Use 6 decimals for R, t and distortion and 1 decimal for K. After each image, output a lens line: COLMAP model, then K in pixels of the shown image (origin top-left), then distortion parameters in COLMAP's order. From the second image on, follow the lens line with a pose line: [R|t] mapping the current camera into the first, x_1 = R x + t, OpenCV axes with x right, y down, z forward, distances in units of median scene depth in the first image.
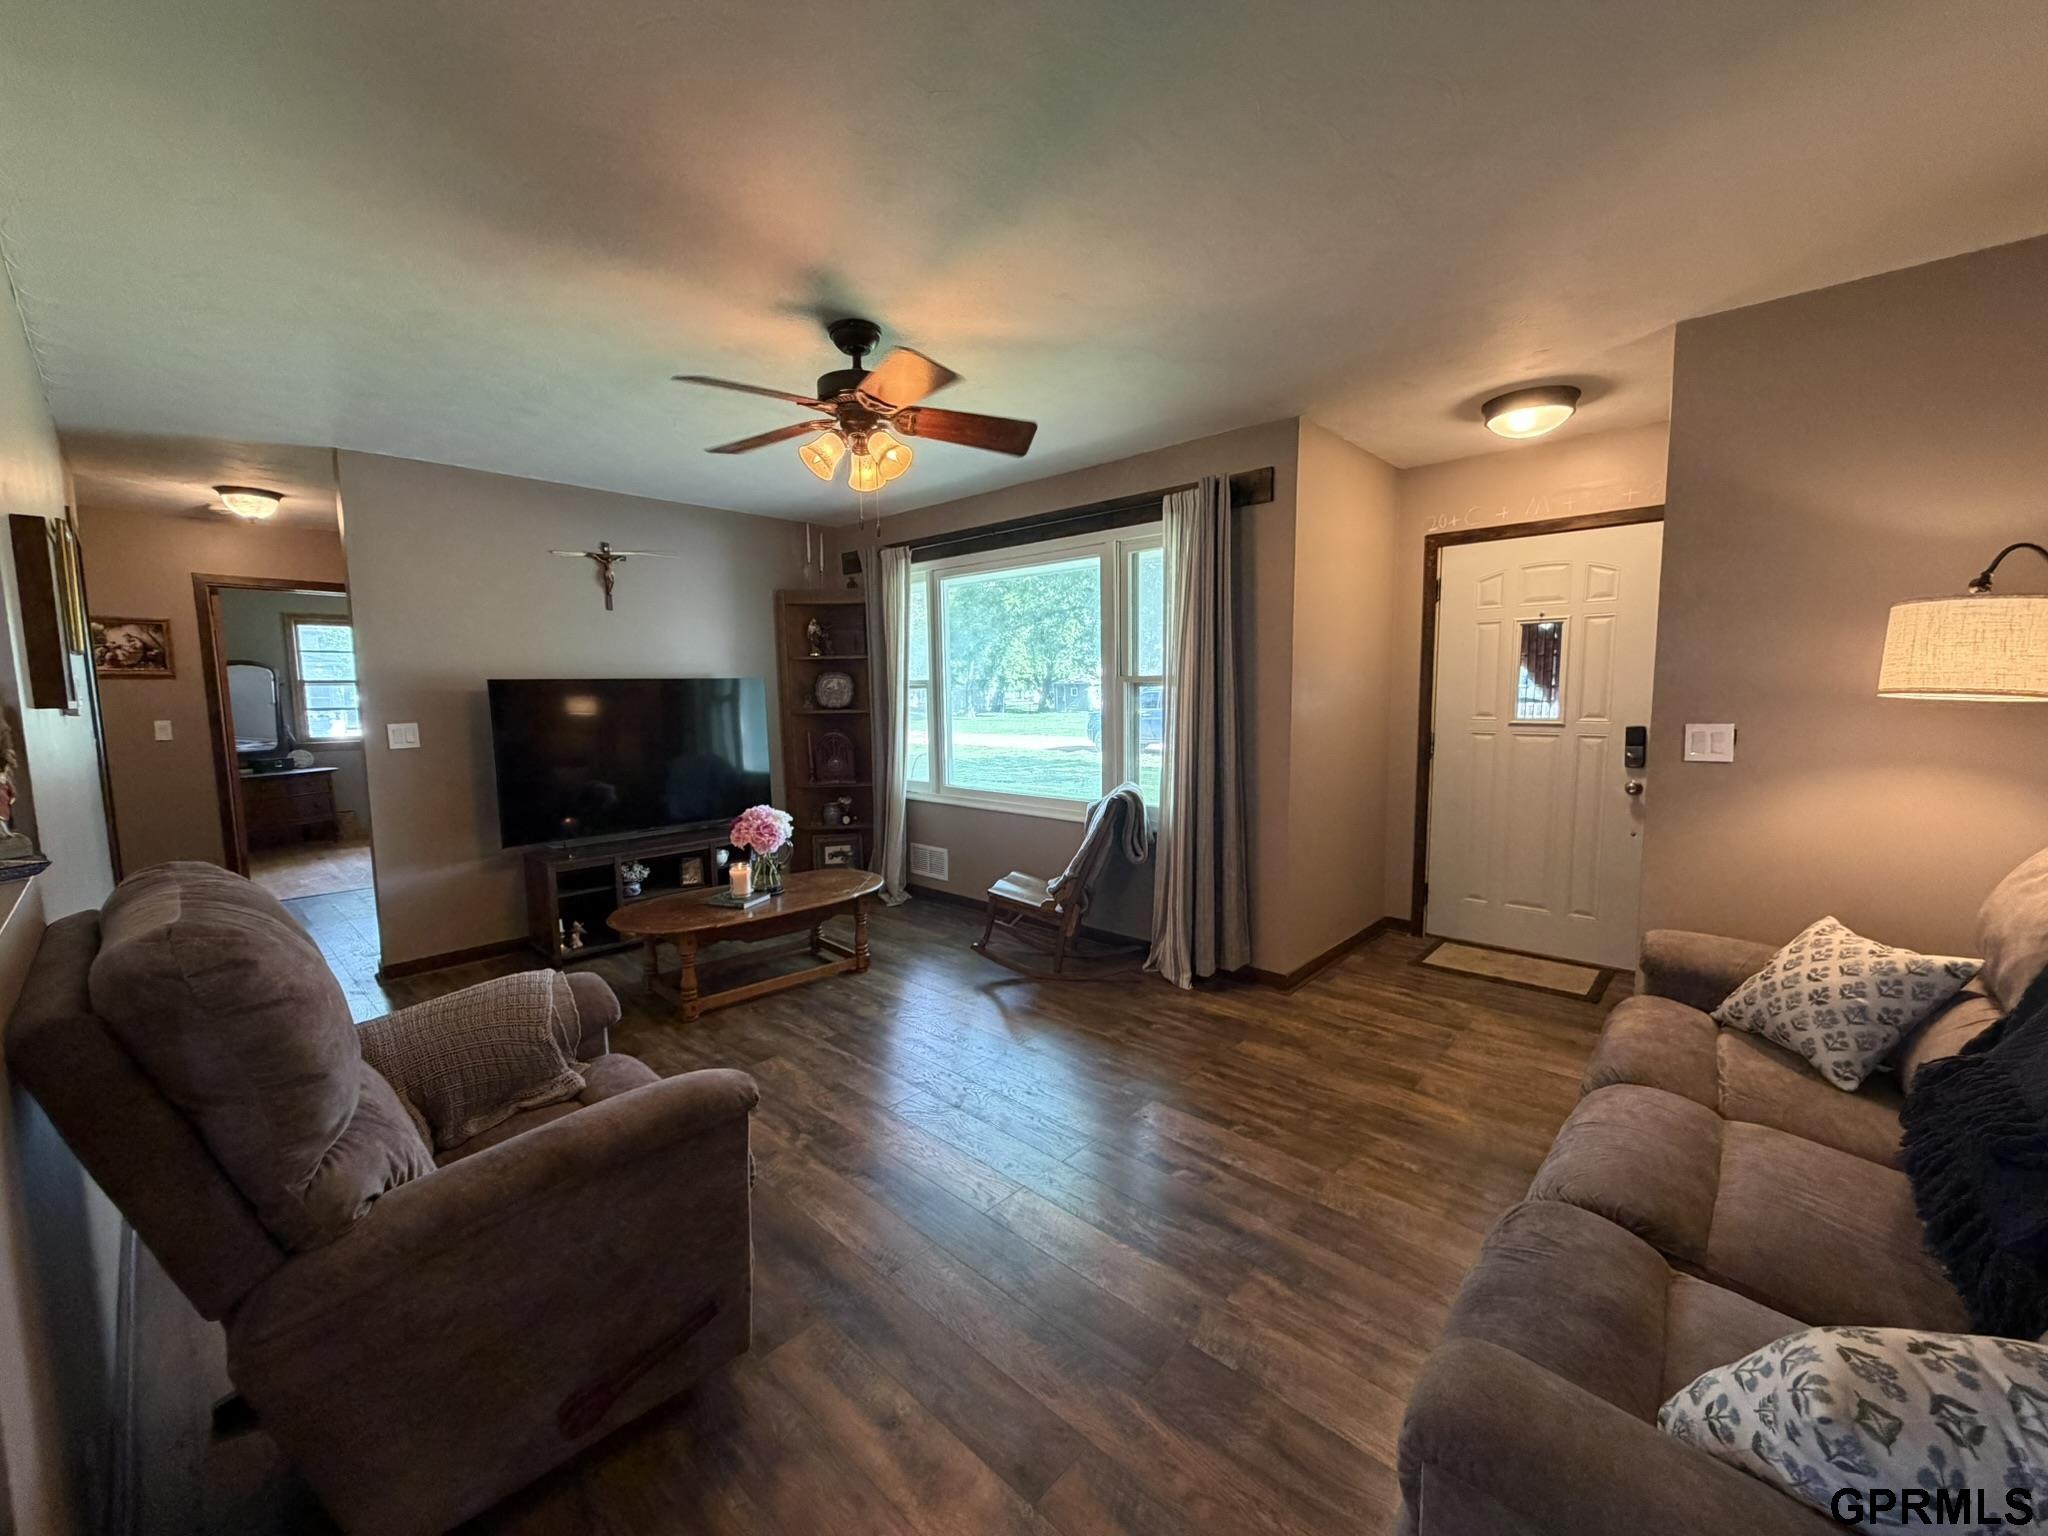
lens RADIAL K [[817.2, 0, 1011.1], [0, 817.2, 774.0], [0, 0, 1]] dist [0.003576, 0.000855]
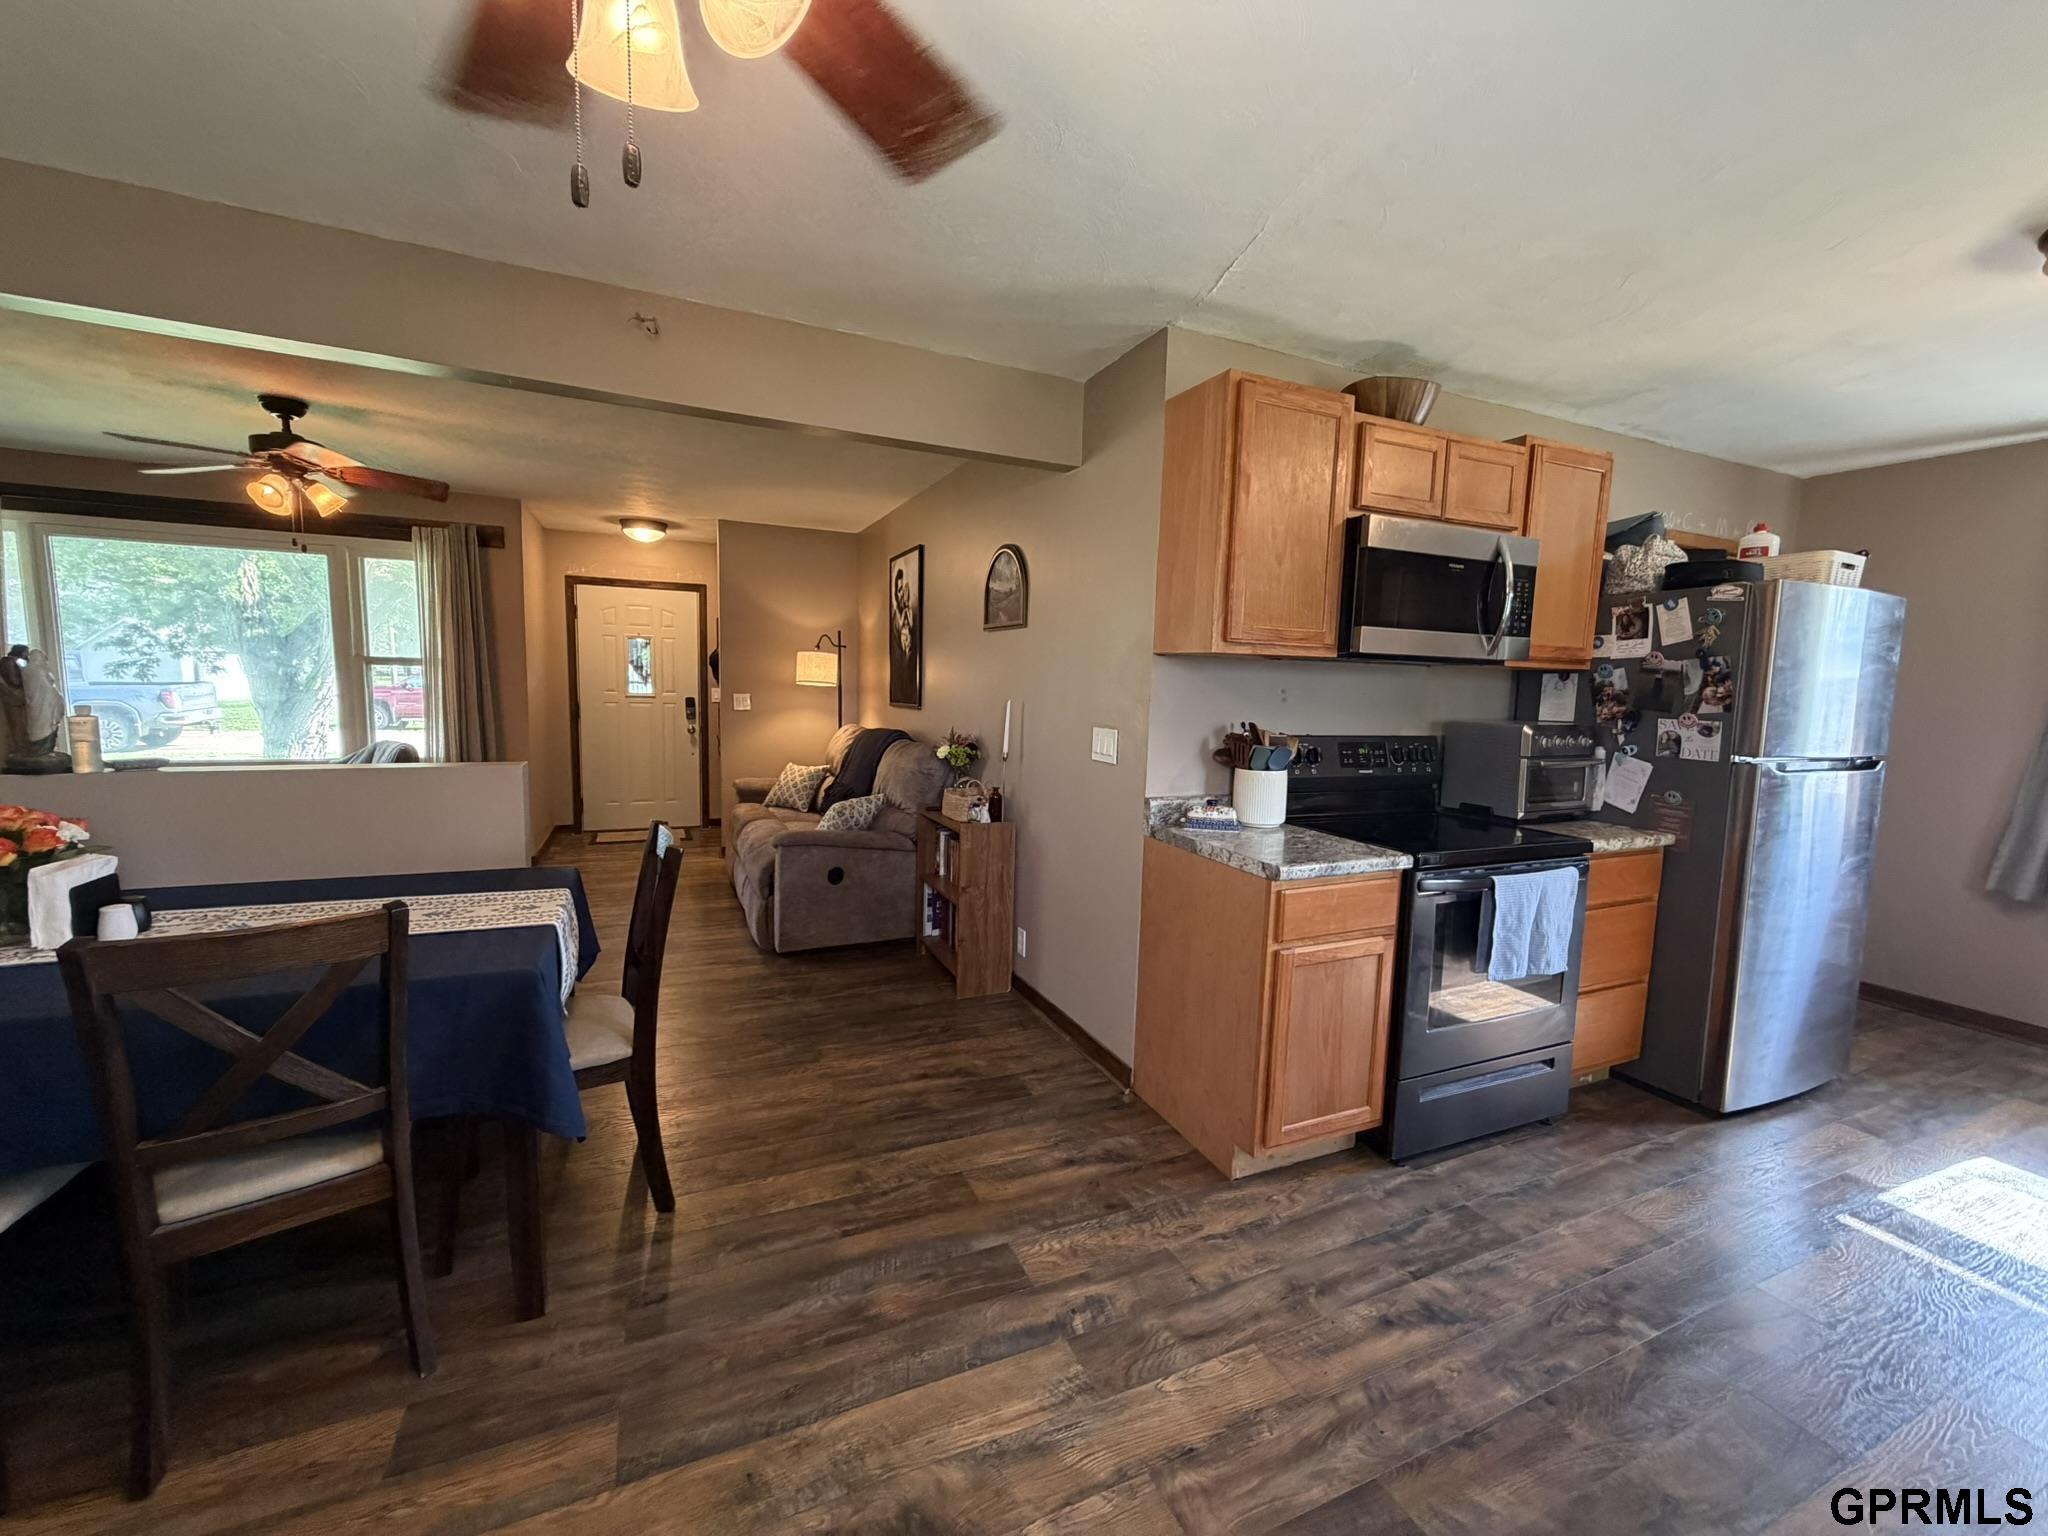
lens RADIAL K [[817.2, 0, 1025.9], [0, 817.2, 771.2], [0, 0, 1]] dist [0.003576, 0.000855]
pose [[0.387932, -0.079527, 0.918251, -0.707039], [0.062771, 0.996237, 0.059763, 0.049226], [-0.919548, 0.034456, 0.391464, -0.467040]]
